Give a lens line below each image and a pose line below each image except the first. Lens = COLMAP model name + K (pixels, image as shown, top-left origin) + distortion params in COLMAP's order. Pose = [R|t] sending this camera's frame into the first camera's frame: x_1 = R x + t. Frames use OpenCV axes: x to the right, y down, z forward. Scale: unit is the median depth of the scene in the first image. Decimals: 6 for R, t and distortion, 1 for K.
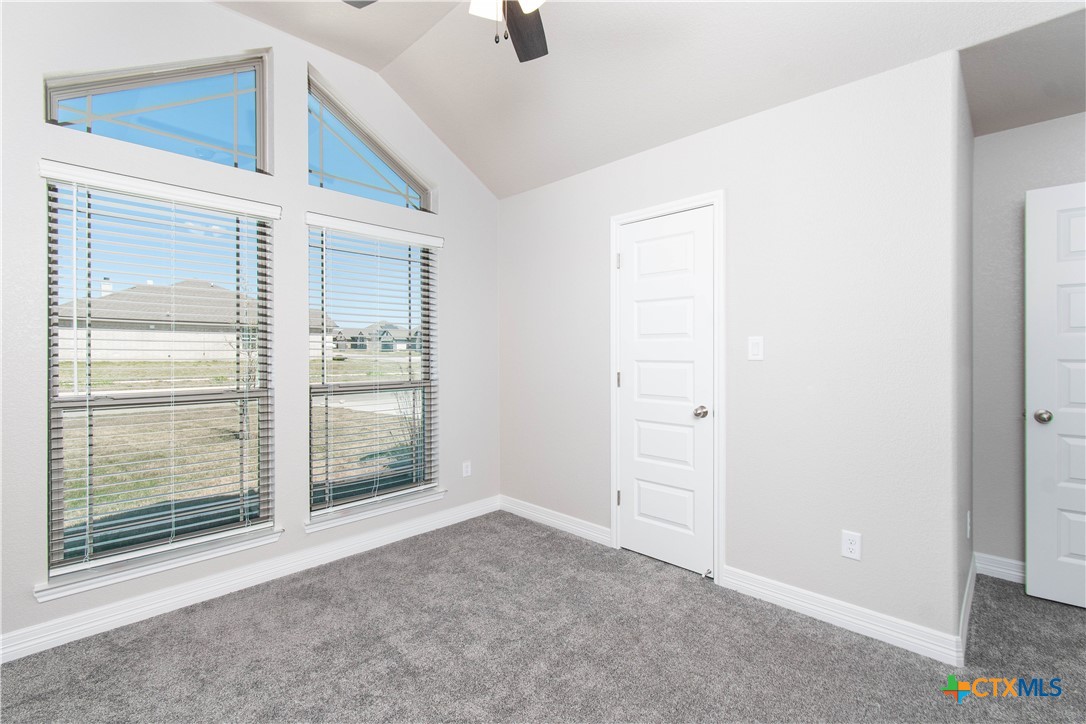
lens RADIAL K [[484.5, 0, 544.1], [0, 484.5, 362.3], [0, 0, 1]] dist [0.001565, 0.000187]
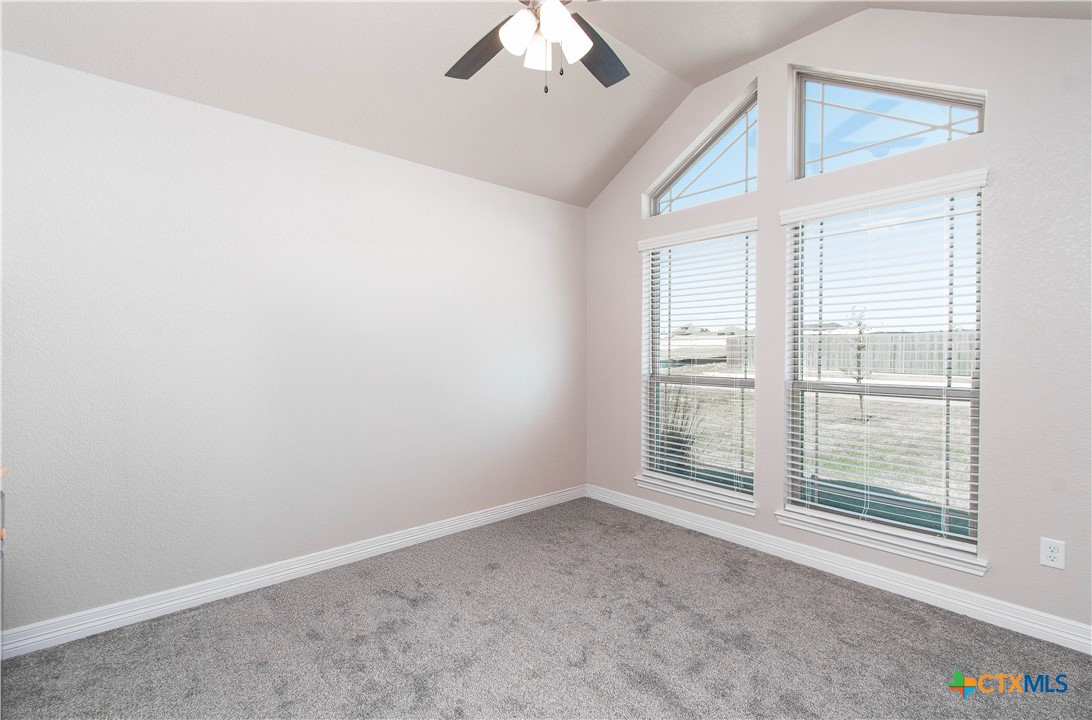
lens RADIAL K [[487.2, 0, 545.1], [0, 487.2, 357.8], [0, 0, 1]] dist [0.001565, 0.000187]
pose [[-0.096854, 0.019659, -0.995104, 0.493000], [-0.010883, 0.999724, 0.020810, -0.013719], [0.995239, 0.012845, -0.096614, 0.496203]]
